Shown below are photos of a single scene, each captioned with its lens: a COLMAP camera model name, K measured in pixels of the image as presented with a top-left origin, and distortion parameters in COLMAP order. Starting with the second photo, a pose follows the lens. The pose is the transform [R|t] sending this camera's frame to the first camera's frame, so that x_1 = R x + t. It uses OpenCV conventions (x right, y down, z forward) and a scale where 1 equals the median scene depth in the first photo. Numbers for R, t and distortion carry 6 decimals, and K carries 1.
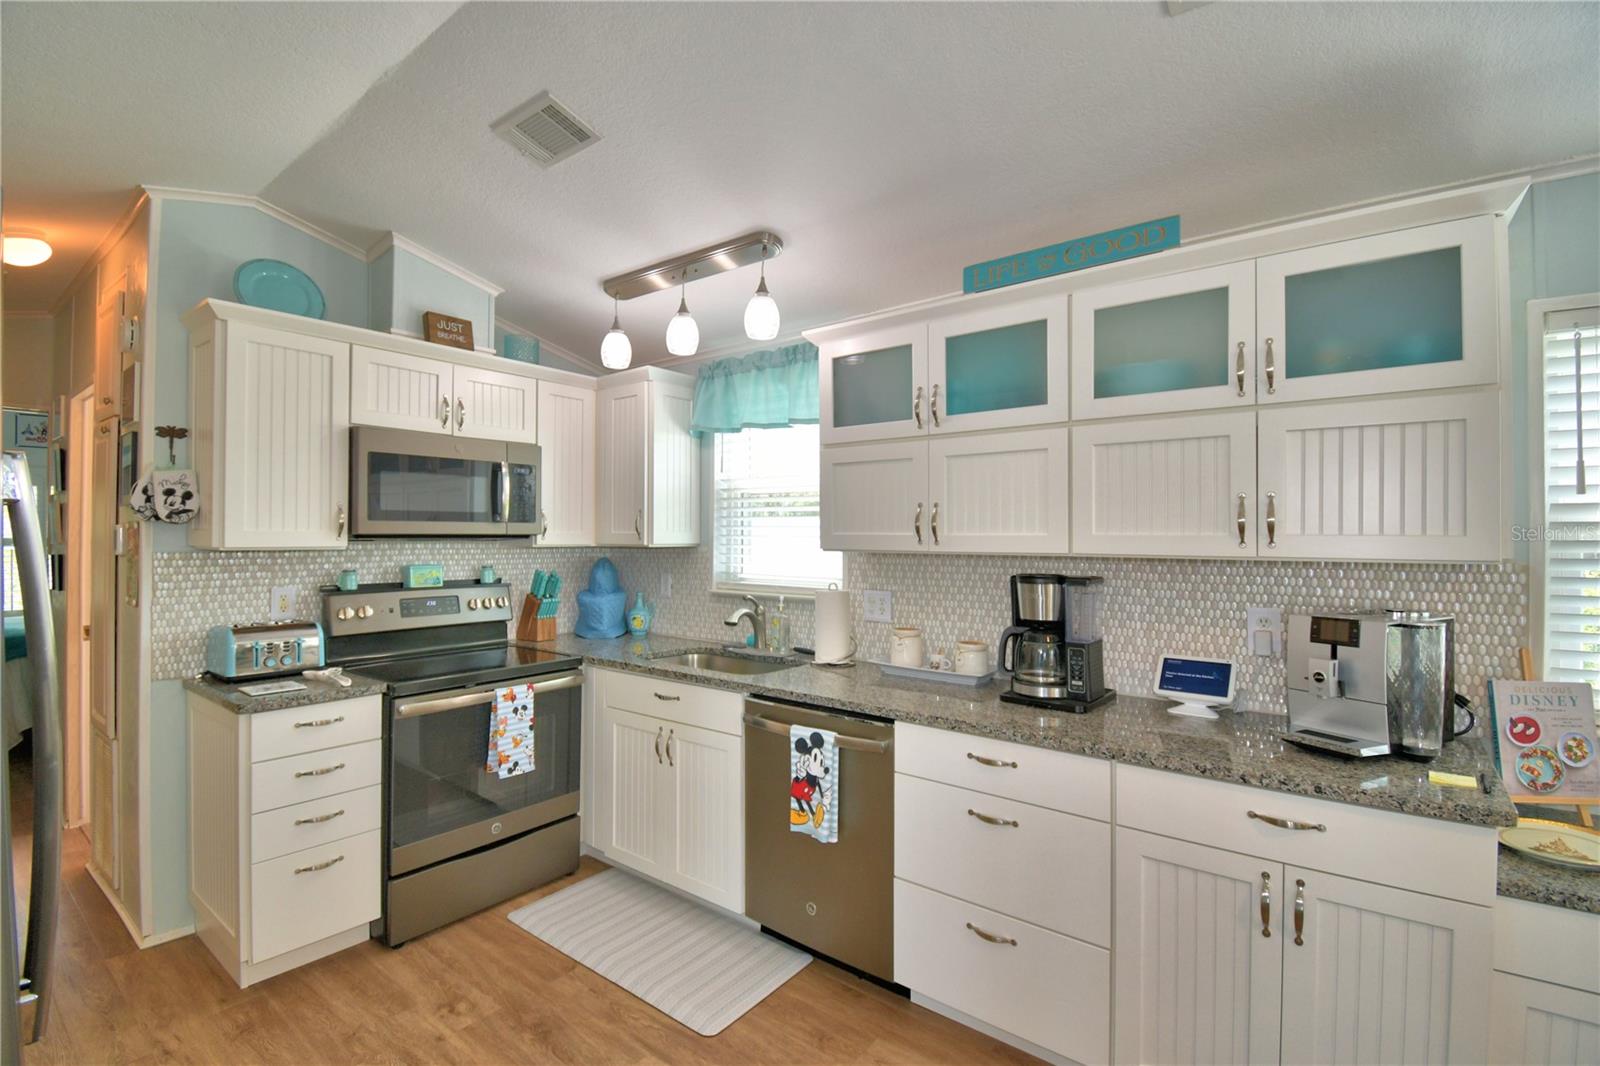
lens RADIAL K [[703.0, 0, 806.9], [0, 703.0, 533.8], [0, 0, 1]] dist [-0.005011, -0.008886]
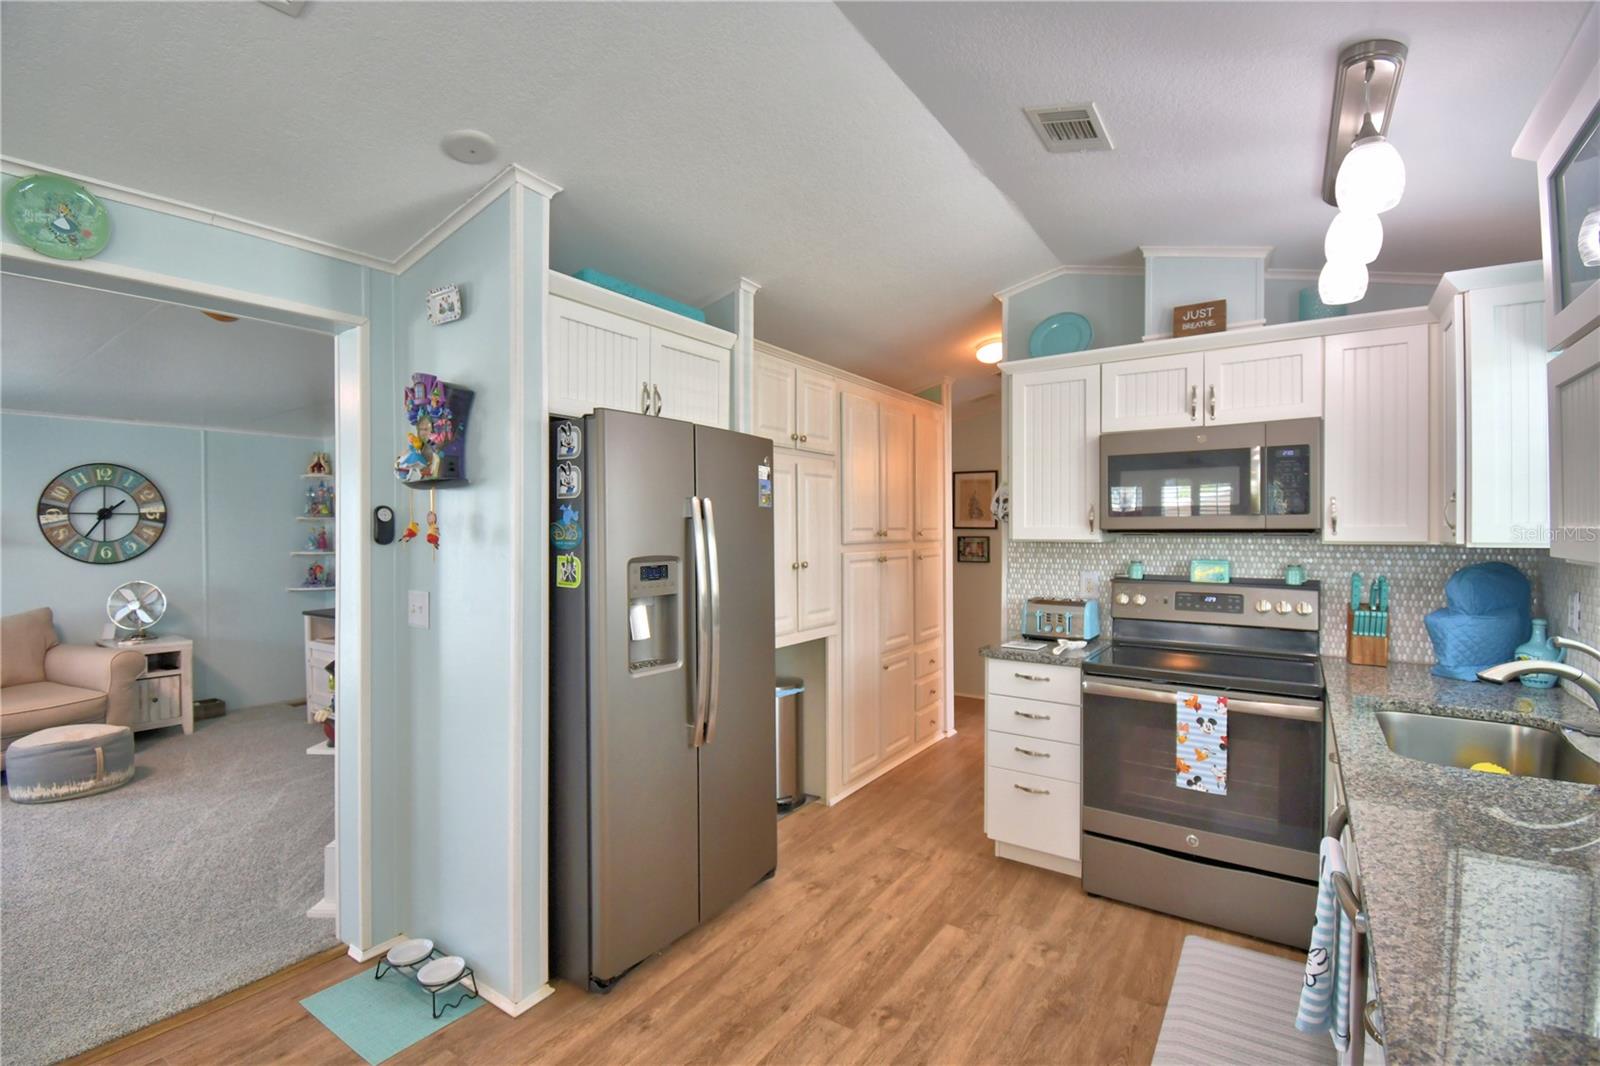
lens RADIAL K [[703.0, 0, 786.1], [0, 703.0, 538.5], [0, 0, 1]] dist [-0.005011, -0.008886]
pose [[0.069487, 0.011106, -0.997521, 0.473529], [0.005236, 0.999920, 0.011498, -0.000103], [0.997569, -0.006022, 0.069423, 0.409073]]
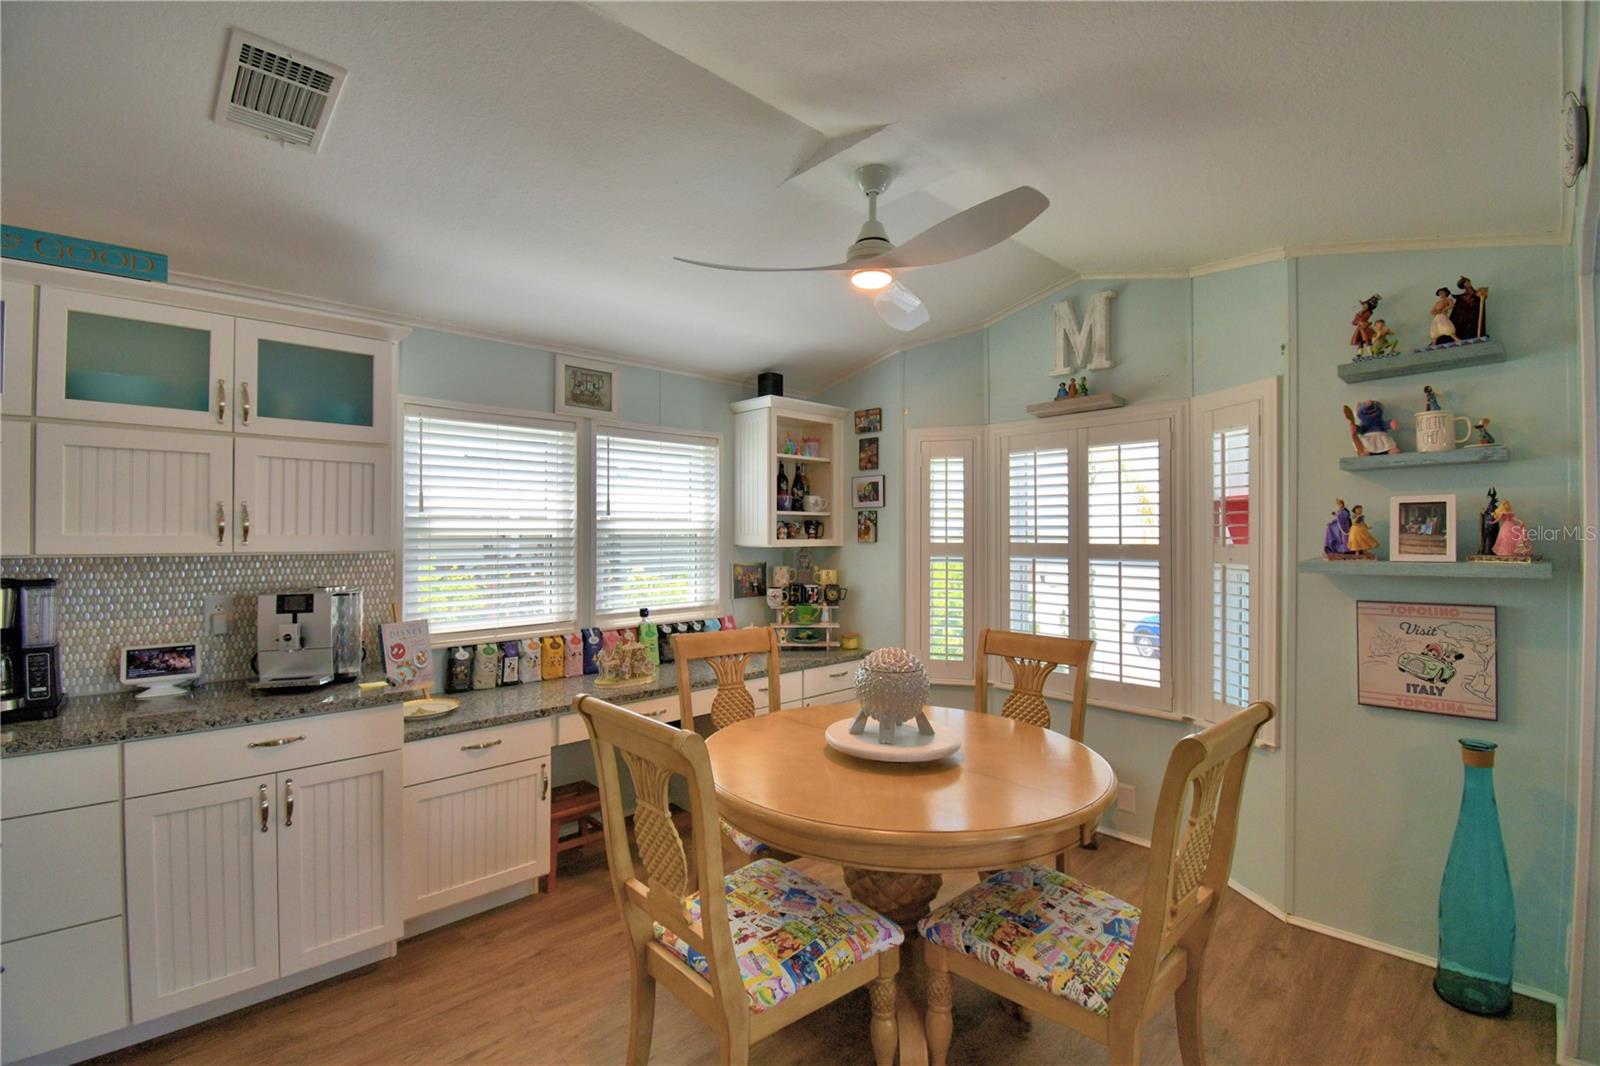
lens RADIAL K [[703.0, 0, 797.7], [0, 703.0, 537.3], [0, 0, 1]] dist [-0.005011, -0.008886]
pose [[0.154129, -0.004570, 0.988040, -0.440739], [-0.004188, 0.999977, 0.005279, -0.005515], [-0.988042, -0.004952, 0.154106, -0.197744]]
